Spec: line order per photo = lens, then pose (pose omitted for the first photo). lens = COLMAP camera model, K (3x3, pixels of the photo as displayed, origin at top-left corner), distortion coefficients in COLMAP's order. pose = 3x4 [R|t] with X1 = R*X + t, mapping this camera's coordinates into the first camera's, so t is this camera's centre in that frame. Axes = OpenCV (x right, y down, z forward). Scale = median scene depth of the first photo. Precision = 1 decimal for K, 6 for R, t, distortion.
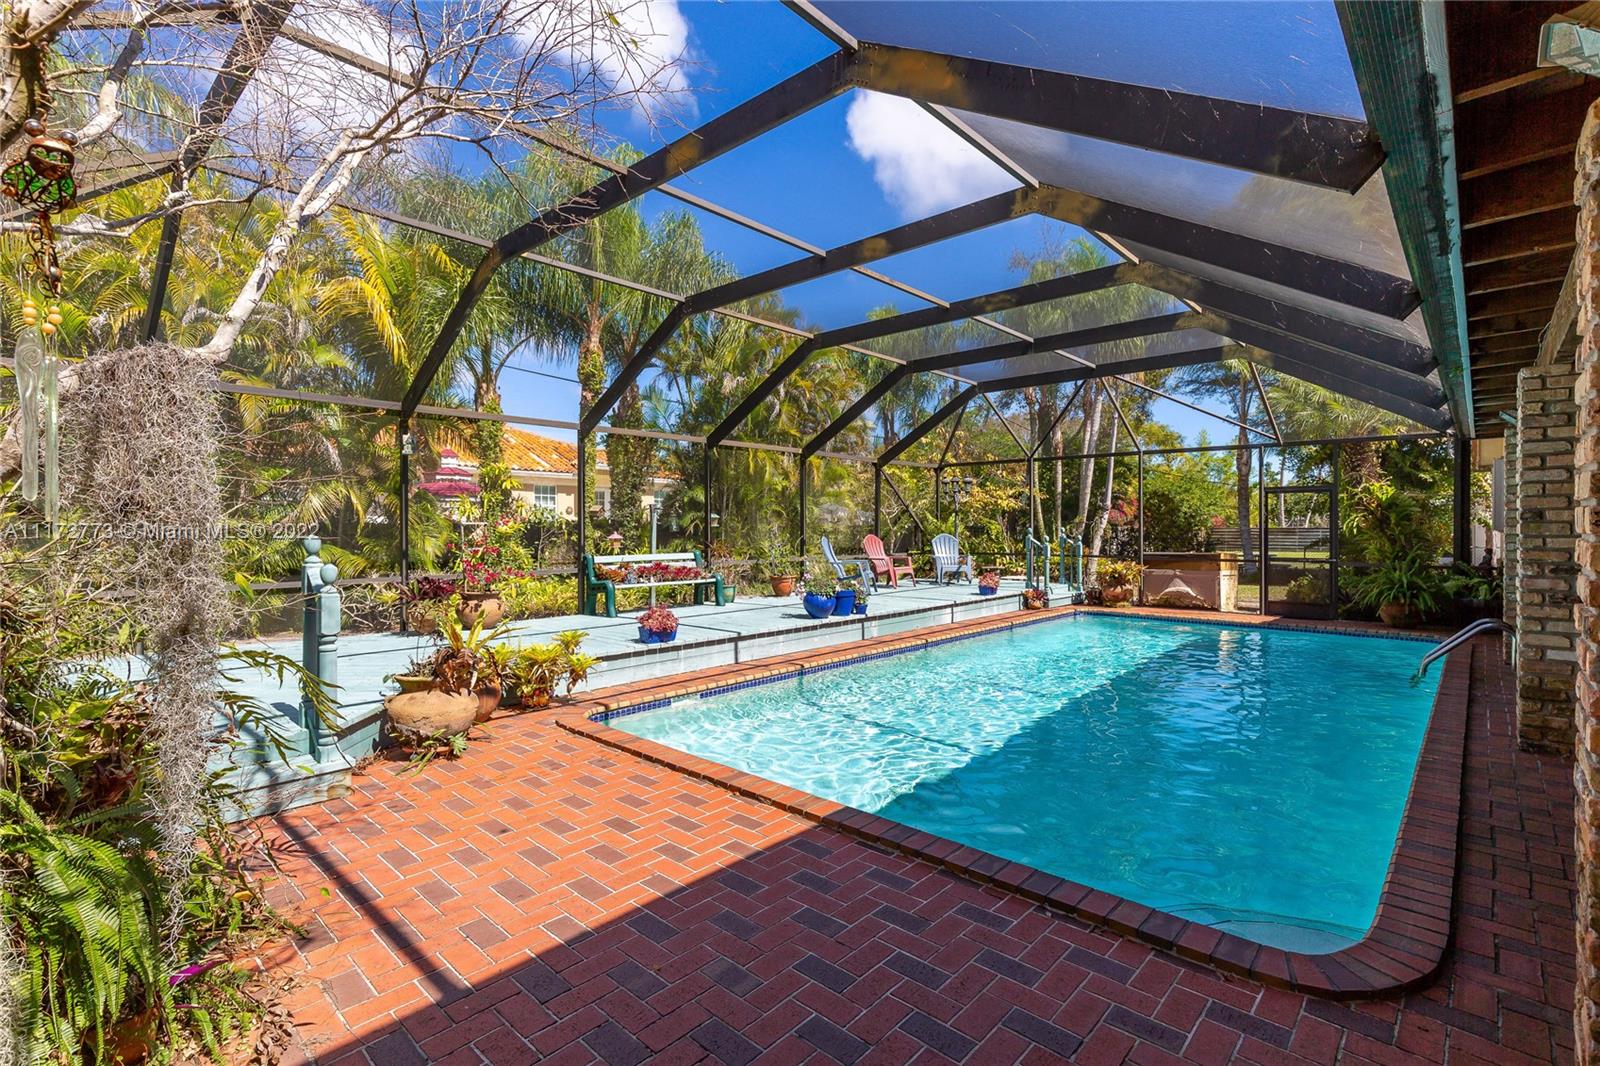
lens RADIAL K [[727.5, 0, 790.9], [0, 727.5, 532.9], [0, 0, 1]] dist [0.009216, -0.000188]
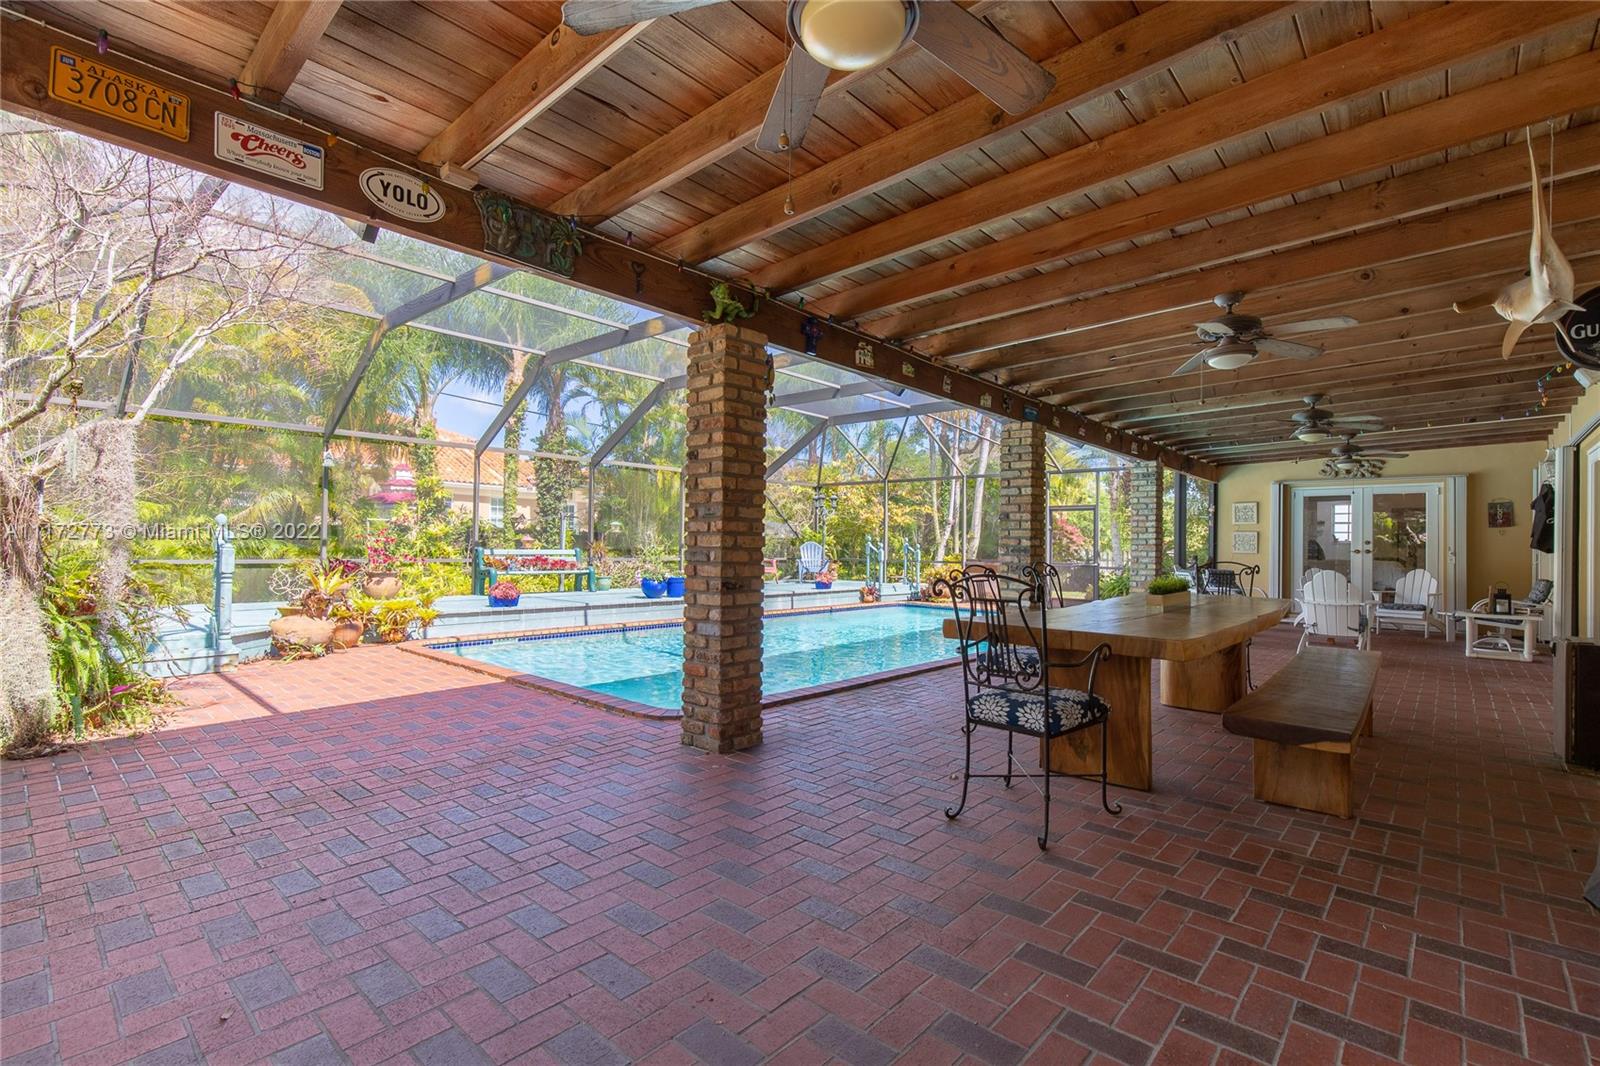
lens RADIAL K [[727.5, 0, 814.5], [0, 727.5, 542.0], [0, 0, 1]] dist [0.009216, -0.000188]
pose [[0.999599, 0.014526, 0.024313, 0.327369], [-0.014149, 0.999778, -0.015589, 0.037069], [-0.024535, 0.015239, 0.999583, -0.344431]]
